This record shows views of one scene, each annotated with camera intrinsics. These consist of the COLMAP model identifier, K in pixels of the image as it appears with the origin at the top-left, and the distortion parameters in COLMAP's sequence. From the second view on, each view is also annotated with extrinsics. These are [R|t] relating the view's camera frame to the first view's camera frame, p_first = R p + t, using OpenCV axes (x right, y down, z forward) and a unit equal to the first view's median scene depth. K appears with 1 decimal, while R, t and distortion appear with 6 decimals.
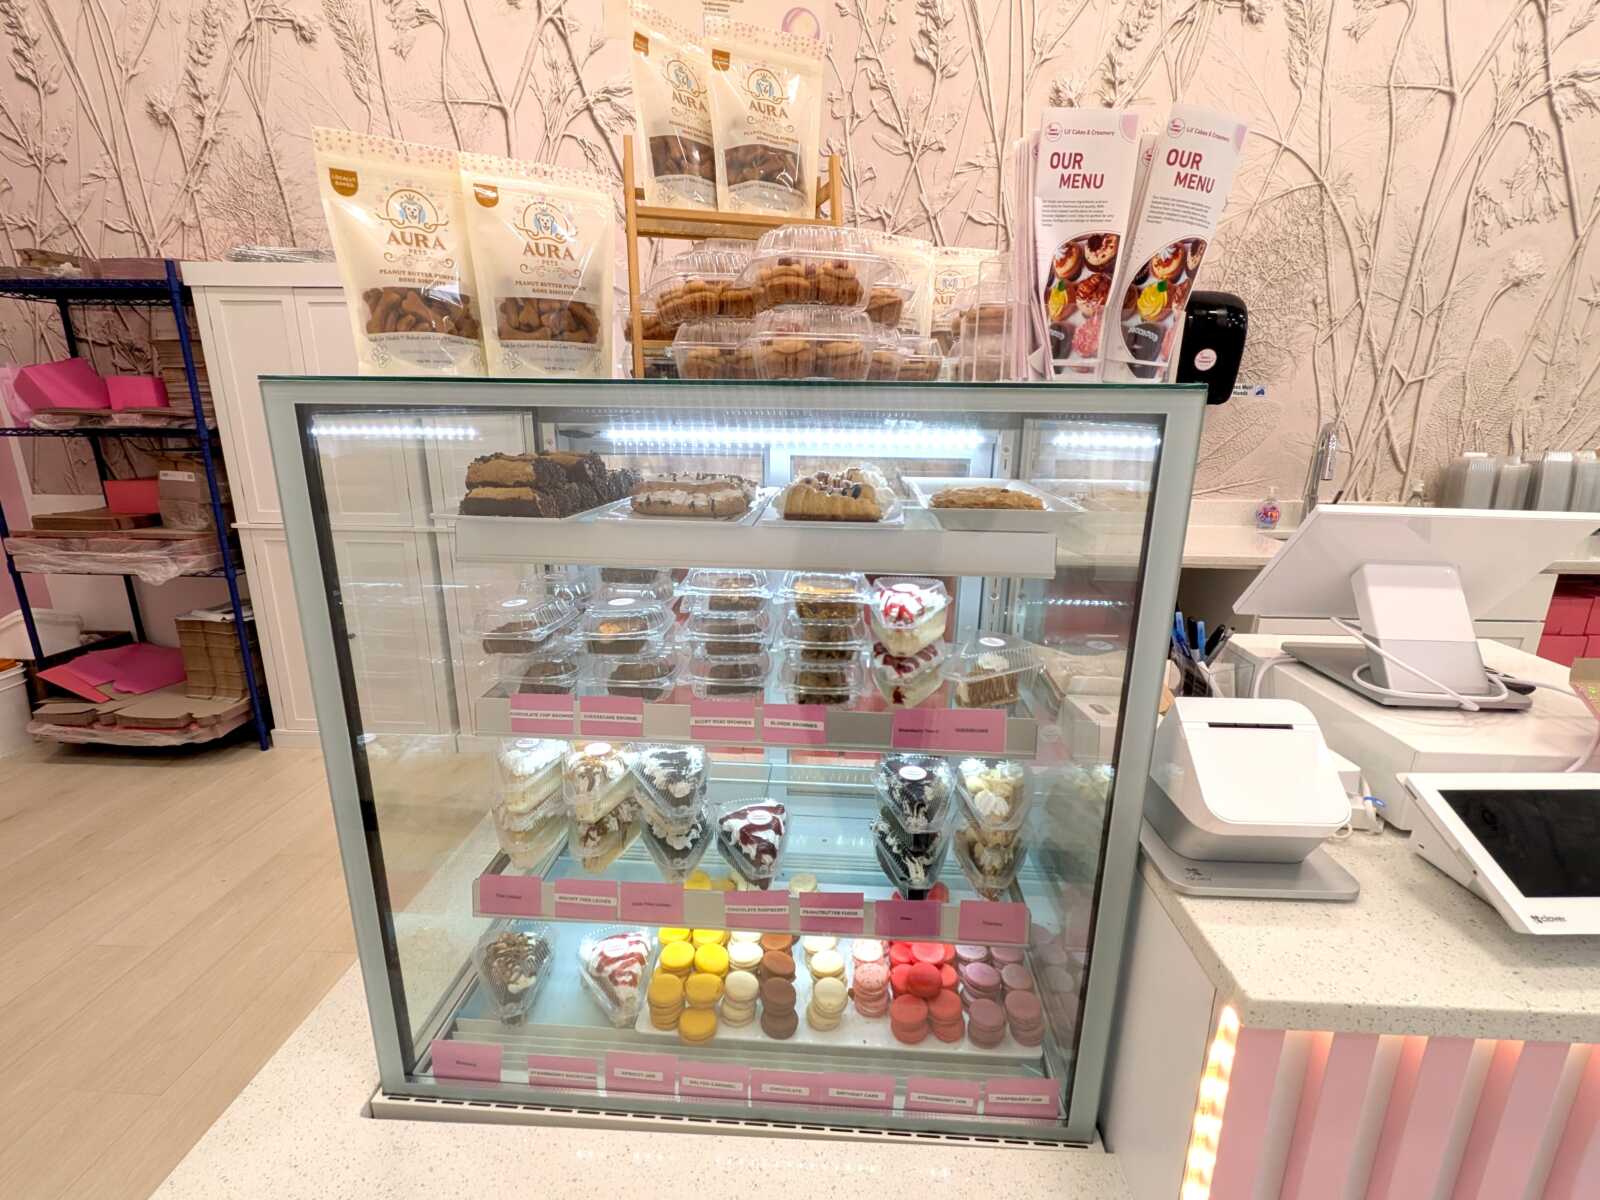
lens RADIAL K [[719.2, 0, 802.4], [0, 719.2, 597.9], [0, 0, 1]] dist [-0.003457, 0.000354]
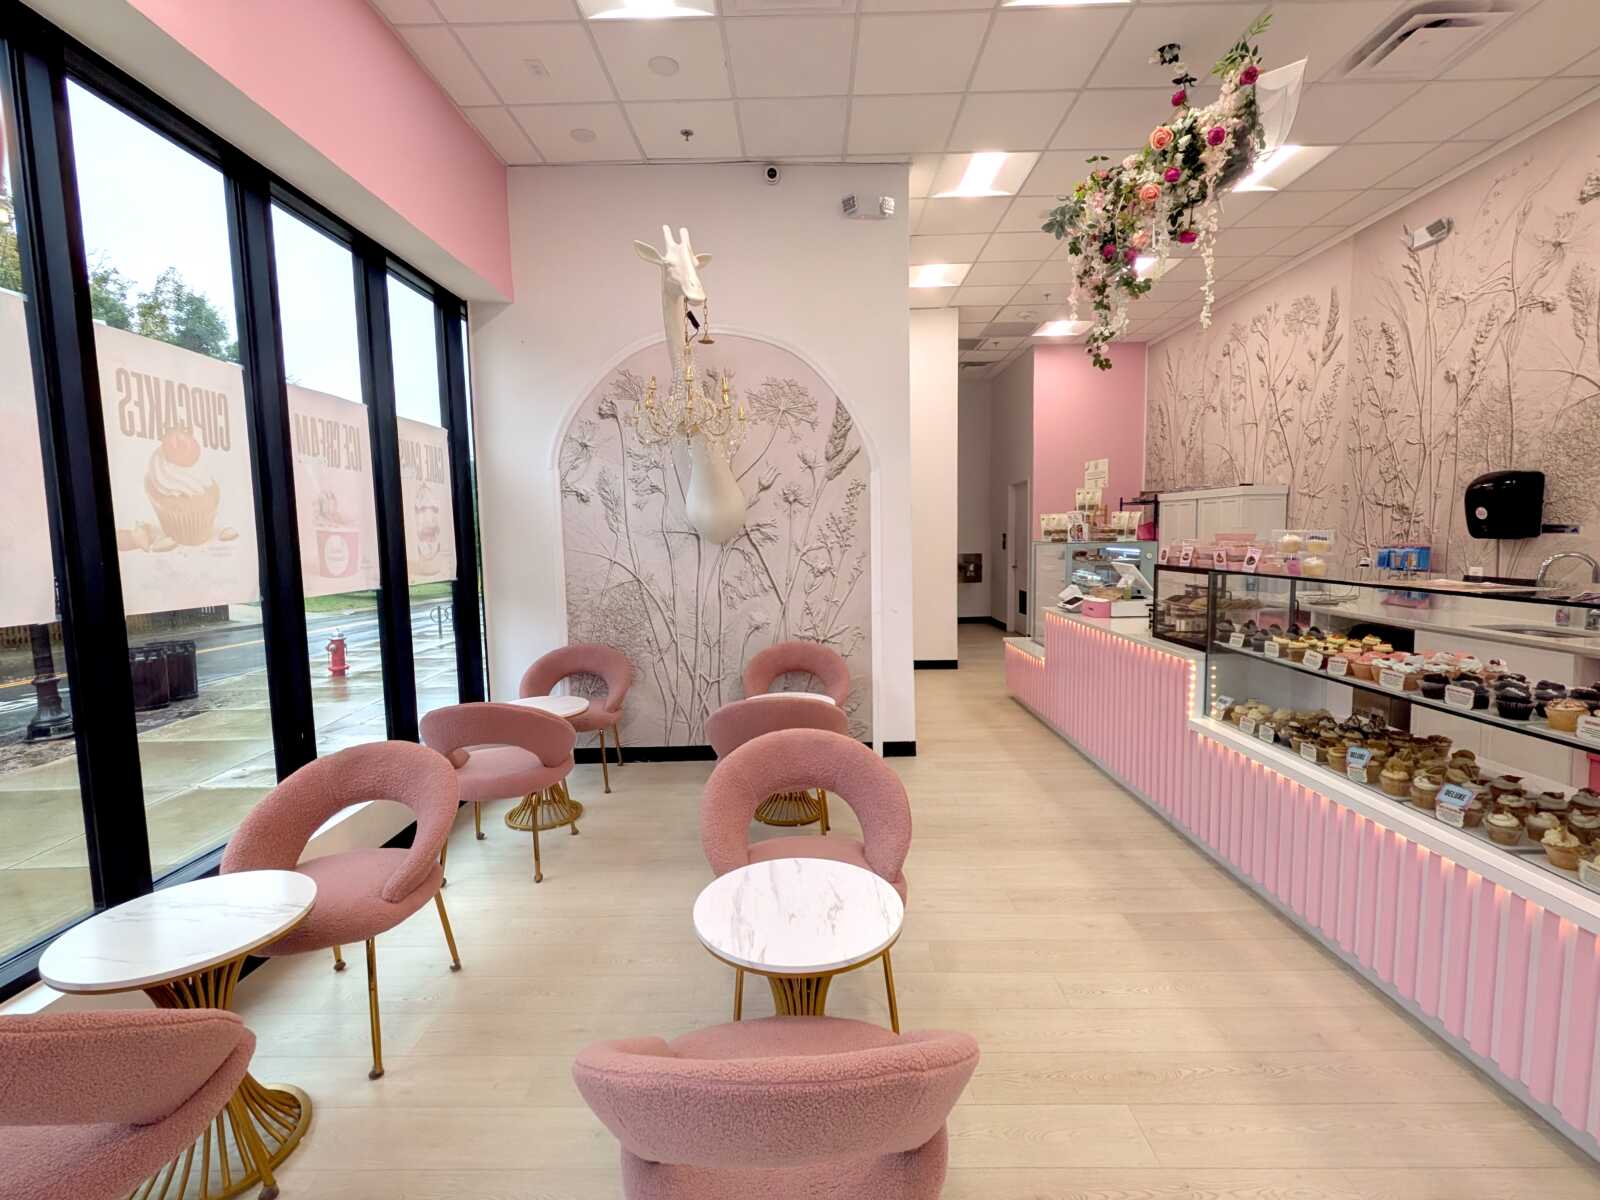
lens RADIAL K [[719.2, 0, 802.4], [0, 719.2, 597.9], [0, 0, 1]] dist [-0.003457, 0.000354]
pose [[0.034669, 0.084900, -0.995786, 2.059921], [-0.235755, 0.968960, 0.074405, 0.099365], [0.971194, 0.232182, 0.053608, -0.537056]]
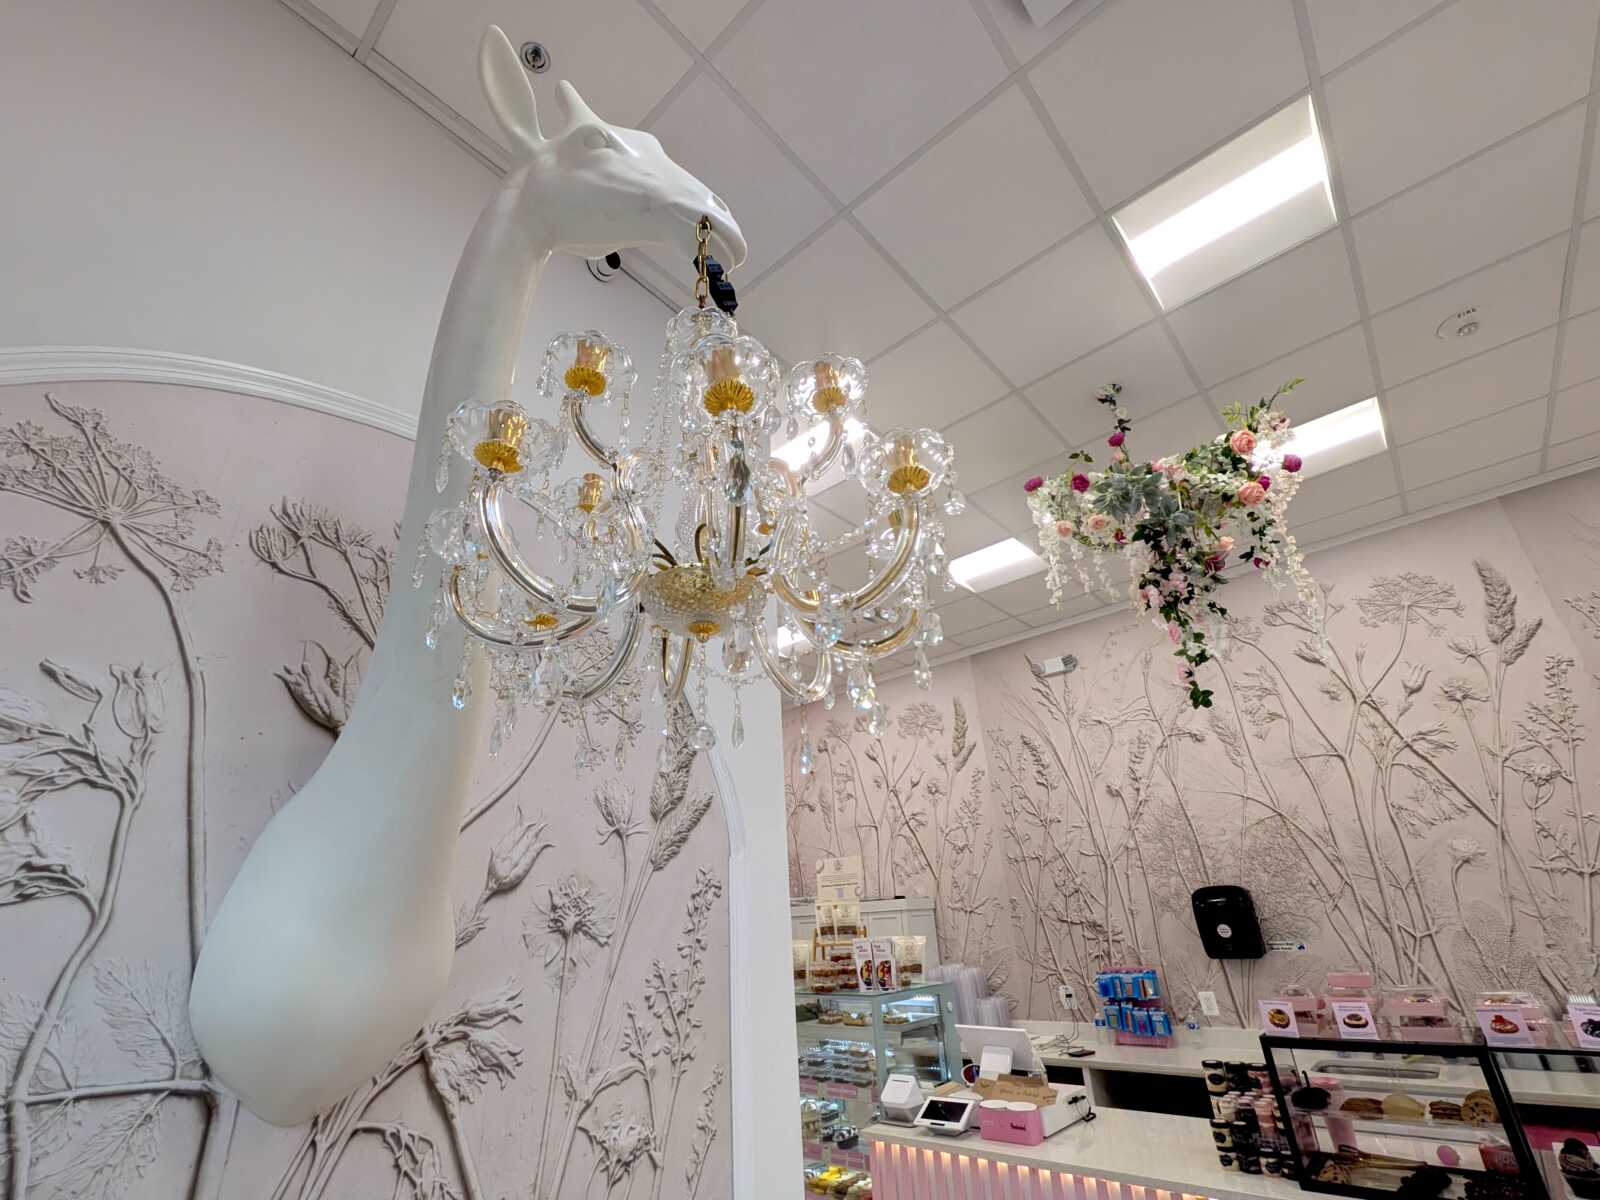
lens RADIAL K [[719.2, 0, 802.4], [0, 719.2, 597.9], [0, 0, 1]] dist [-0.003457, 0.000354]
pose [[0.776222, -0.299761, -0.554638, 0.899169], [-0.109595, 0.802185, -0.586931, 0.116568], [0.620861, 0.516374, 0.589821, -0.894255]]
